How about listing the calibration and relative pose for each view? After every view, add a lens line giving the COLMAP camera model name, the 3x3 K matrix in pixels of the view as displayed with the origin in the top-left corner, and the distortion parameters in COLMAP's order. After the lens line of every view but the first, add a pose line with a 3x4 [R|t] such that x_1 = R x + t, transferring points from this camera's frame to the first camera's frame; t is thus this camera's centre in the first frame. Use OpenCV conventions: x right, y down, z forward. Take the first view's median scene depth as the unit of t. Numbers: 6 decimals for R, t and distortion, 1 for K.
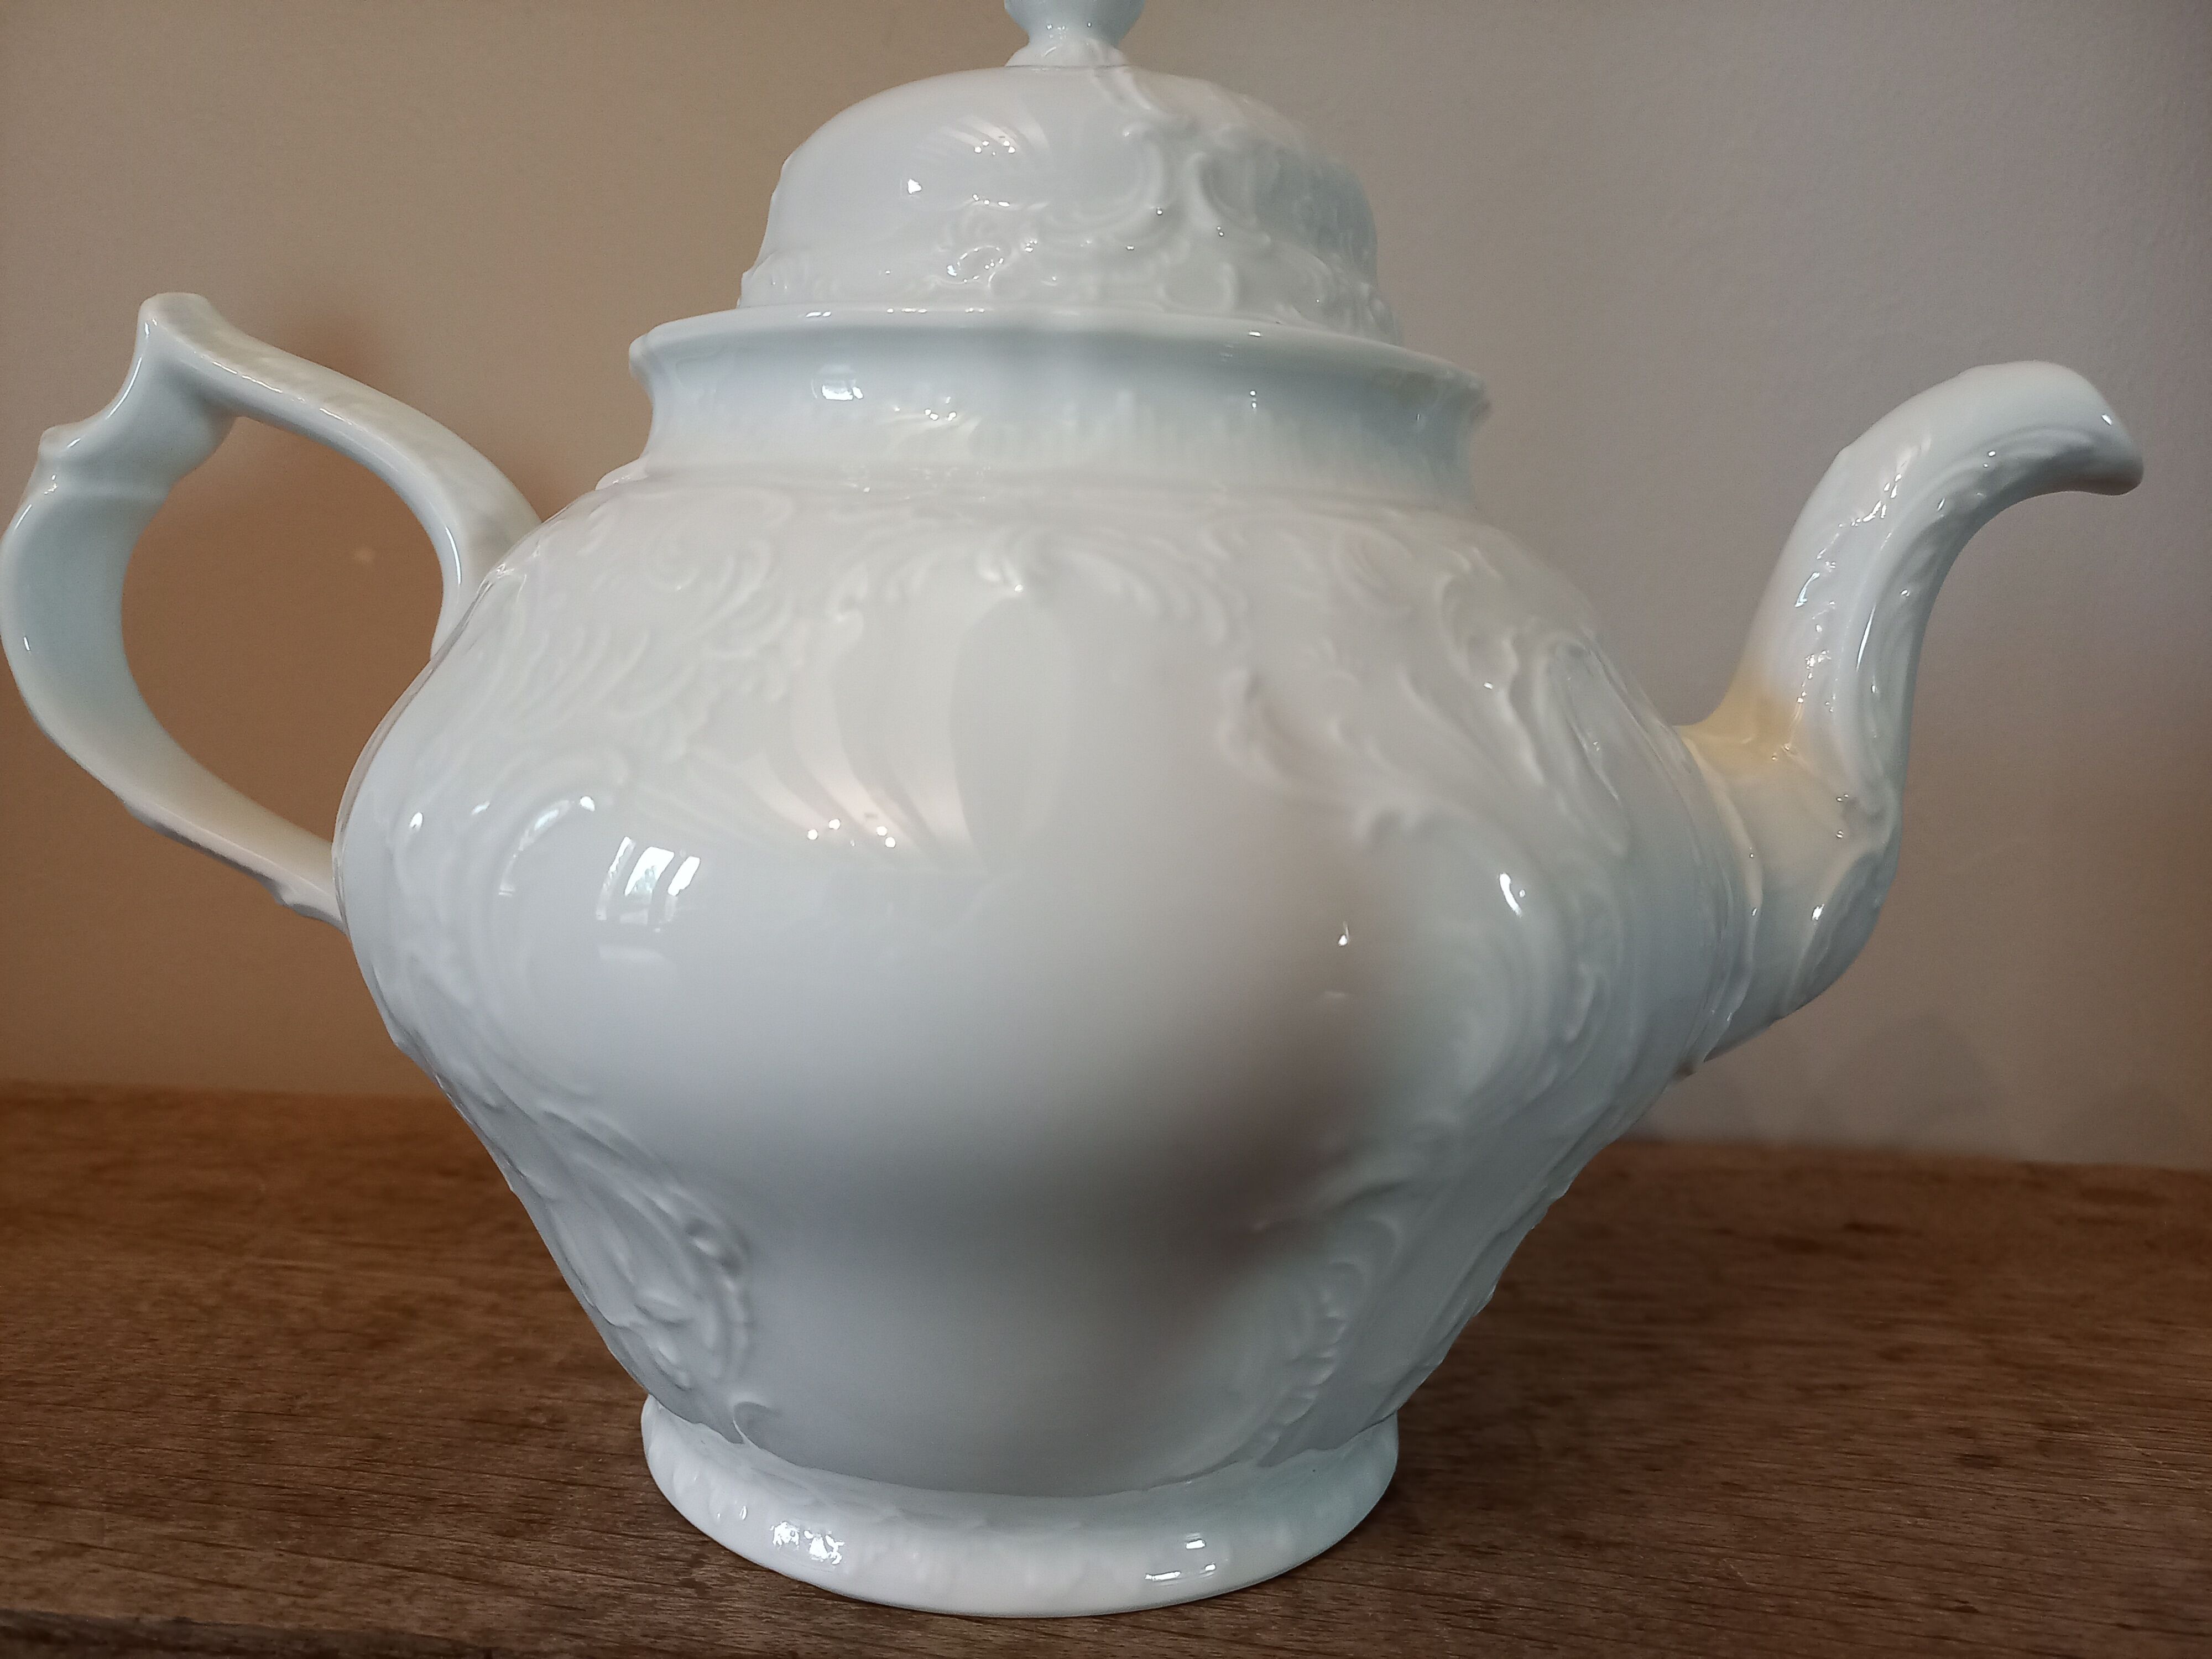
lens RADIAL K [[1716.9, 0, 1091.5], [0, 1716.9, 794.7], [0, 0, 1]] dist [-0.017676, -0.003993]
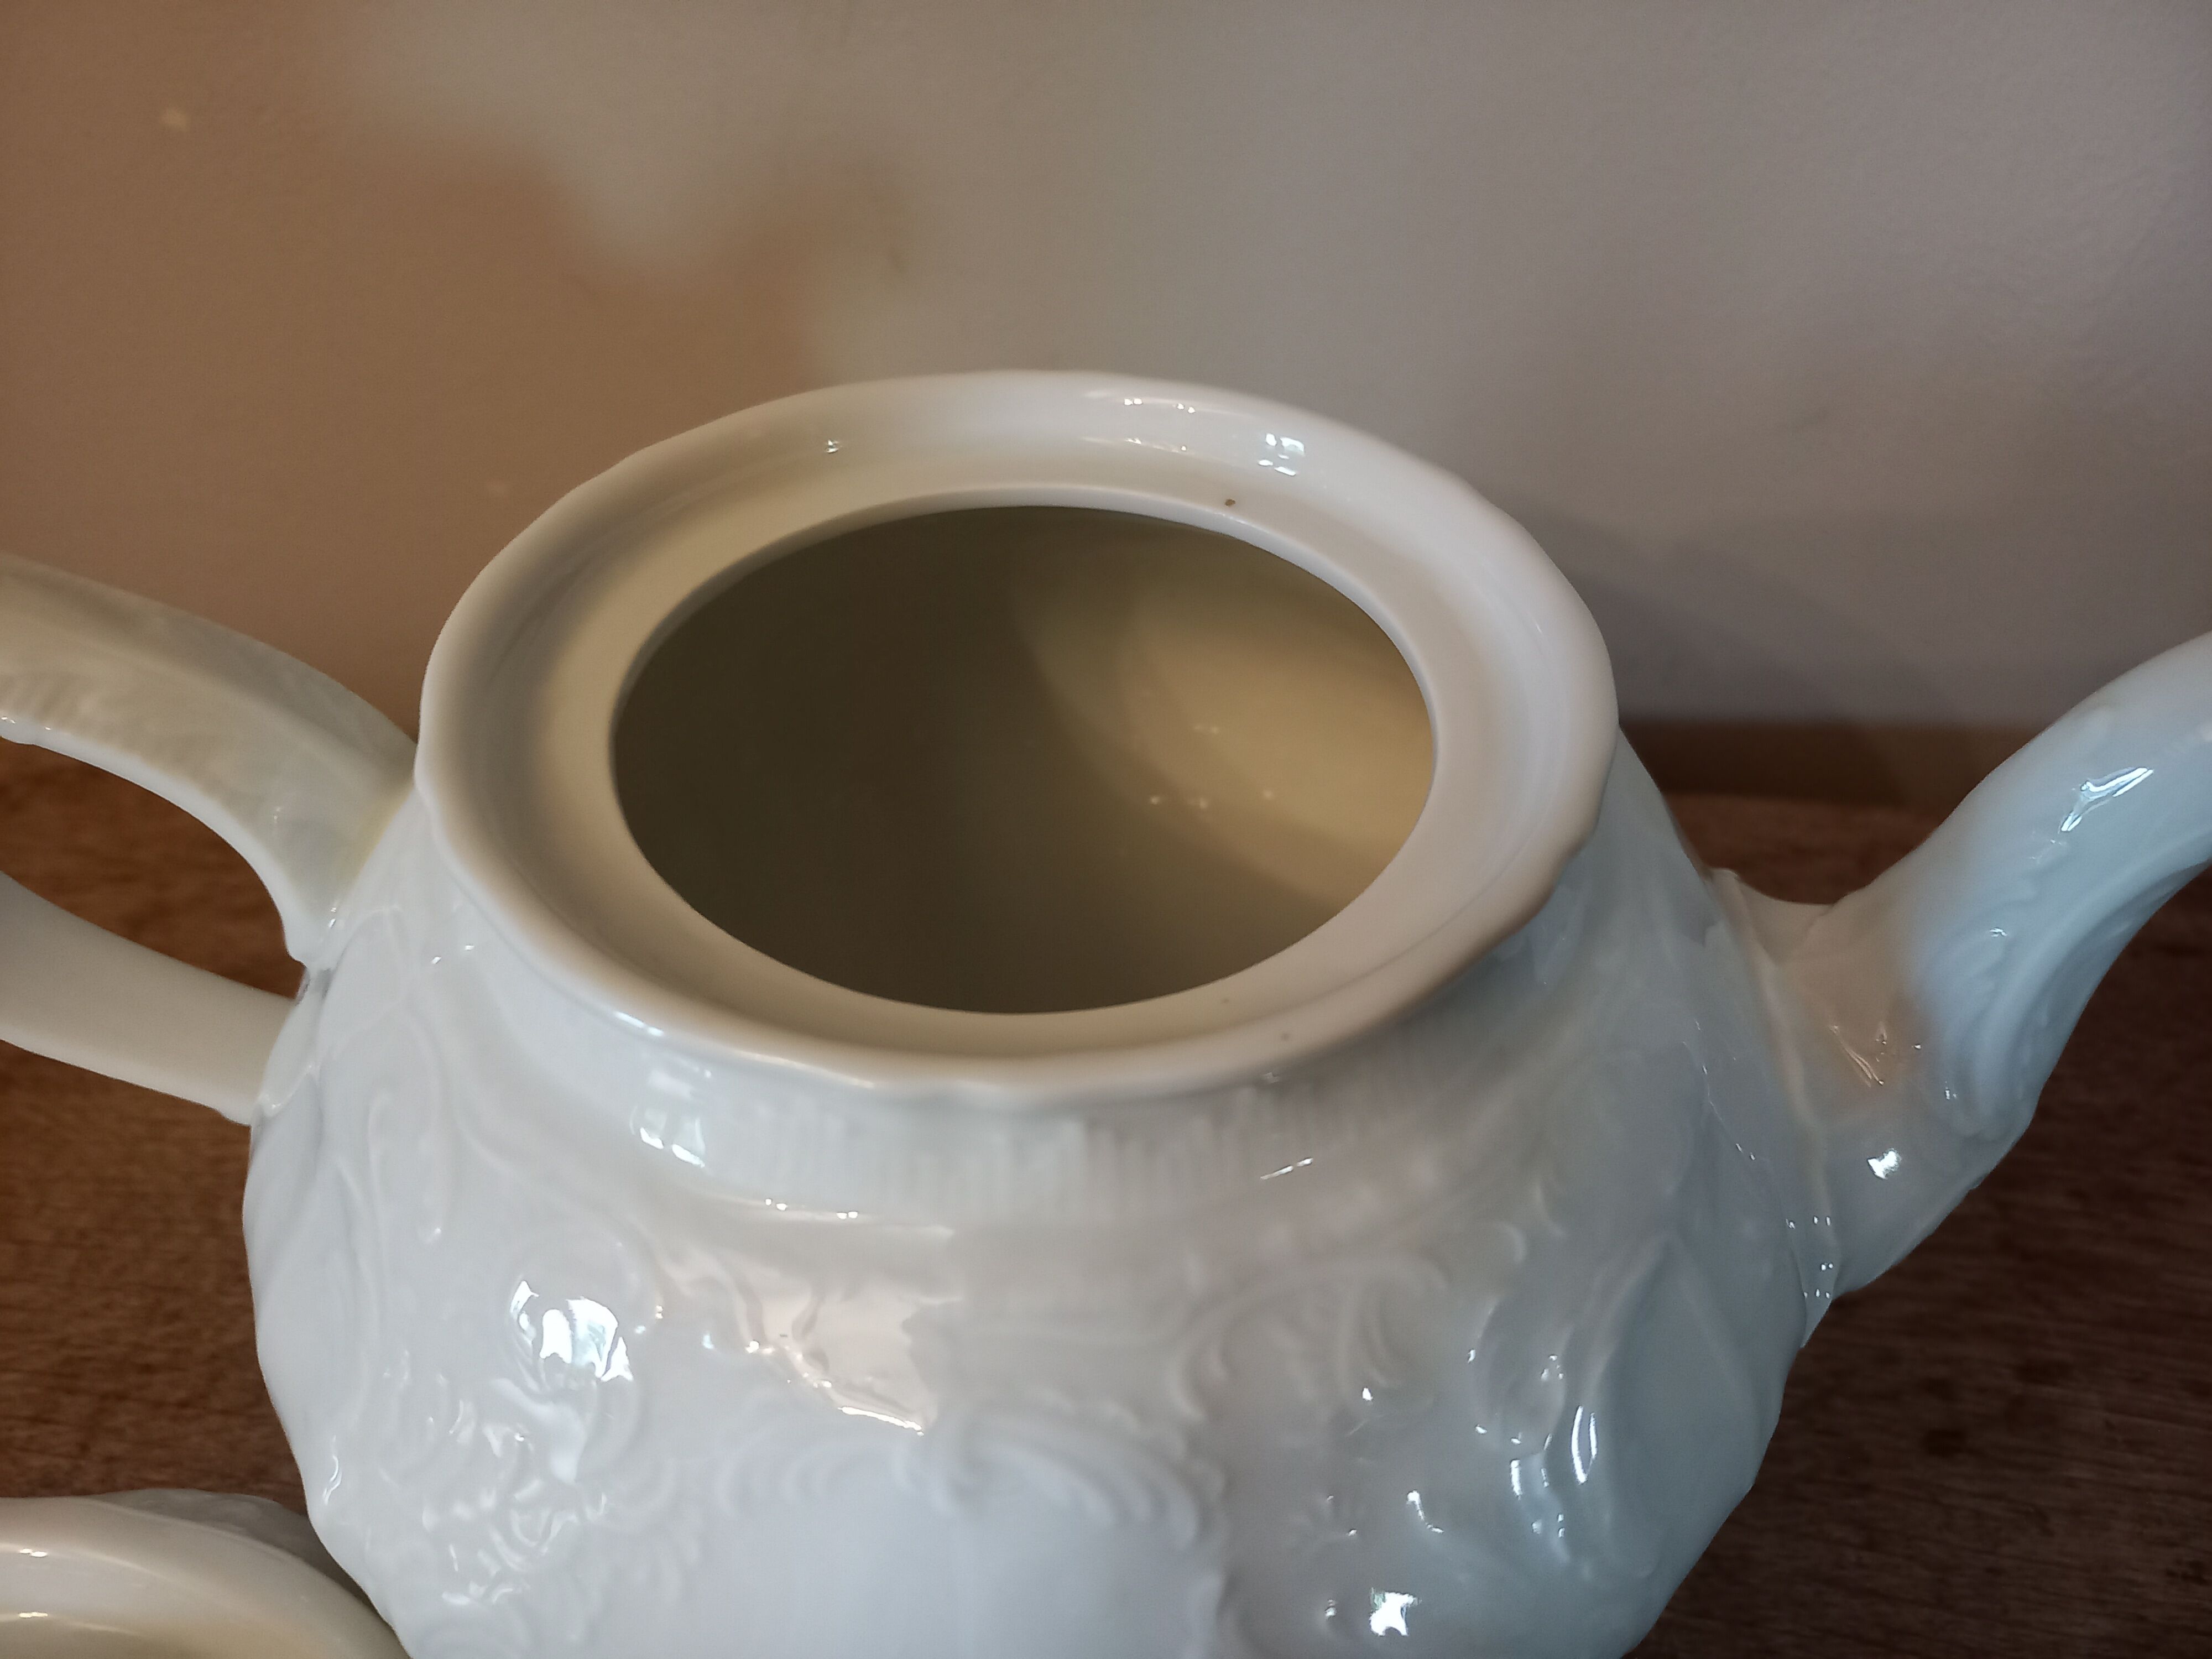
lens RADIAL K [[1716.9, 0, 1085.7], [0, 1716.9, 821.8], [0, 0, 1]] dist [-0.017676, -0.003993]
pose [[0.998184, -0.008942, -0.059566, 0.058429], [0.043325, 0.793603, 0.606892, -0.650240], [0.041845, -0.608370, 0.792549, 0.410061]]
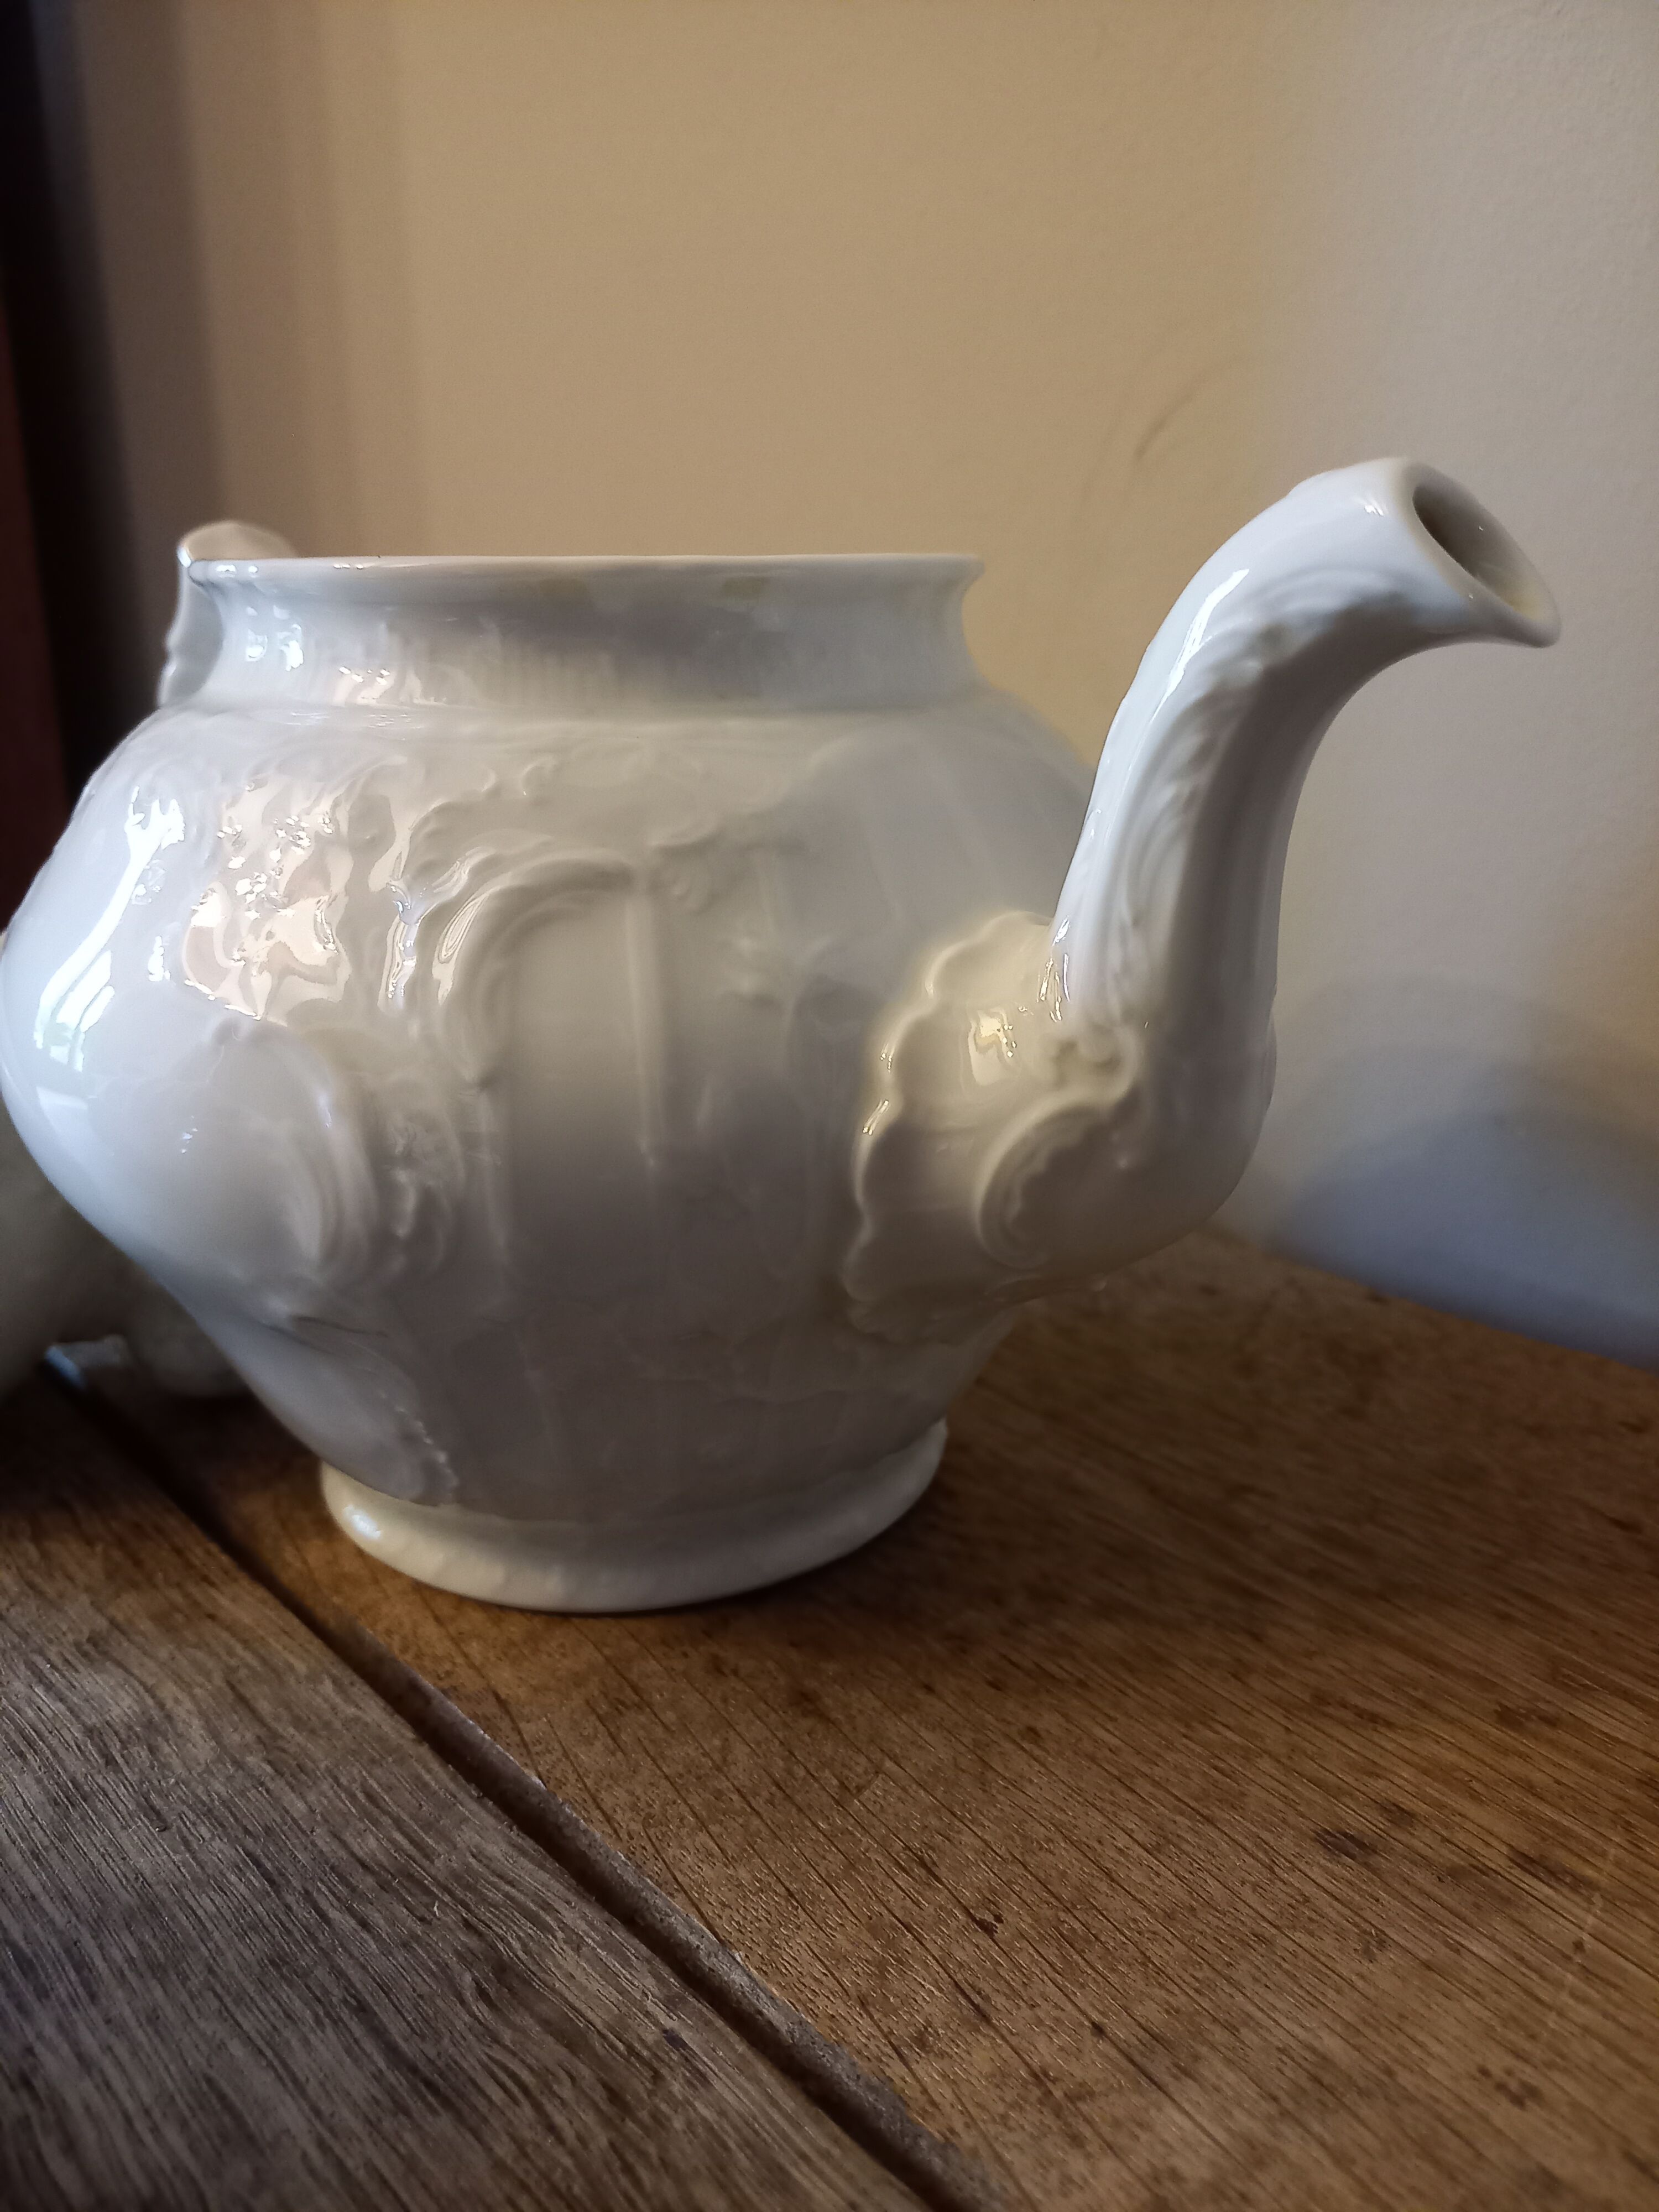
lens RADIAL K [[1716.9, 0, 835.3], [0, 1716.9, 1099.7], [0, 0, 1]] dist [-0.017676, -0.003993]
pose [[0.704004, 0.162772, -0.691291, 0.956554], [-0.024815, 0.978424, 0.205109, -0.140350], [0.709762, -0.127244, 0.692854, 0.327839]]
